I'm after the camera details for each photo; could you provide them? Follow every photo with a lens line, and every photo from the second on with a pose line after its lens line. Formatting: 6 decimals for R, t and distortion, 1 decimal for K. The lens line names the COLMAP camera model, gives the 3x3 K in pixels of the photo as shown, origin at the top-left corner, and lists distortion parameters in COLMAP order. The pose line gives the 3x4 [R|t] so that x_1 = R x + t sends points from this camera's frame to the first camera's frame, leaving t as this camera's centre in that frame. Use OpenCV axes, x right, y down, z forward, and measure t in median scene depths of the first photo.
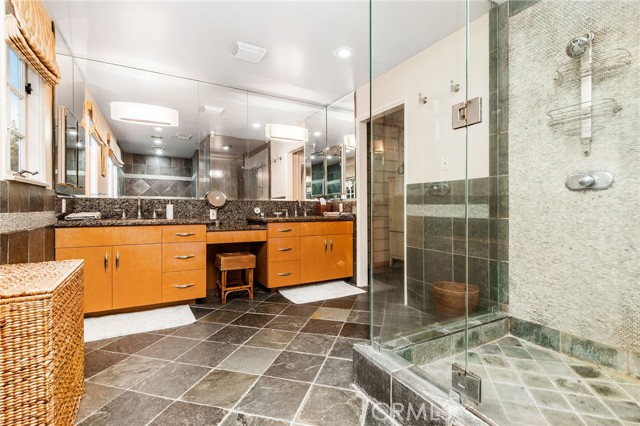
lens RADIAL K [[297.4, 0, 319.9], [0, 297.4, 207.6], [0, 0, 1]] dist [0.000471, -0.000327]
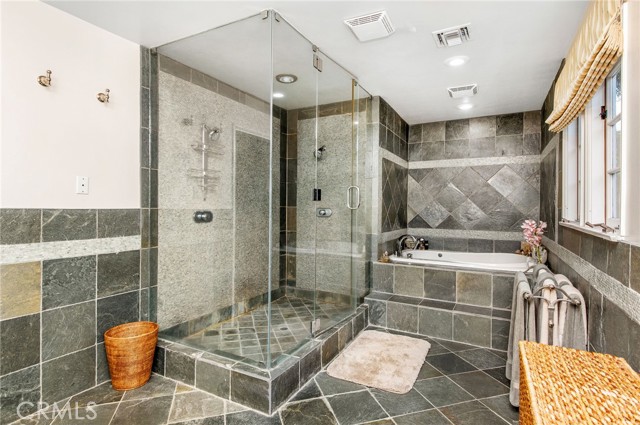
lens RADIAL K [[330.5, 0, 320.0], [0, 330.5, 212.5], [0, 0, 1]] dist [0.002733, 0.000574]
pose [[-0.533815, -0.016698, 0.845437, -0.521658], [-0.005272, 0.999851, 0.016420, -0.081105], [-0.845585, 0.004308, -0.533823, 0.796691]]
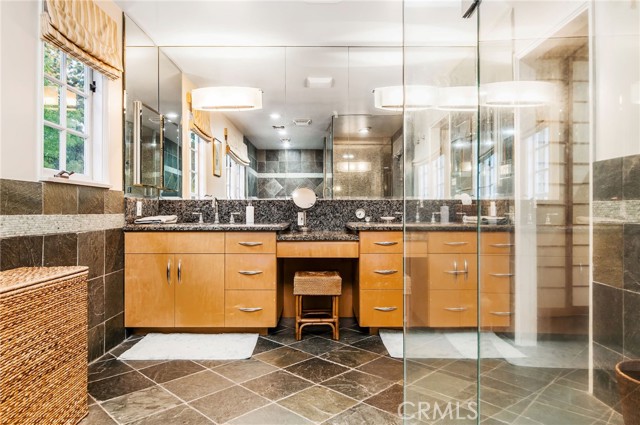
lens RADIAL K [[403.2, 0, 320.0], [0, 403.2, 212.5], [0, 0, 1]] dist [-0.000753, -0.001091]
pose [[0.873004, -0.003679, -0.487699, 0.213636], [0.003836, 0.999992, -0.000677, 0.008472], [0.487697, -0.001279, 0.873012, 0.152360]]
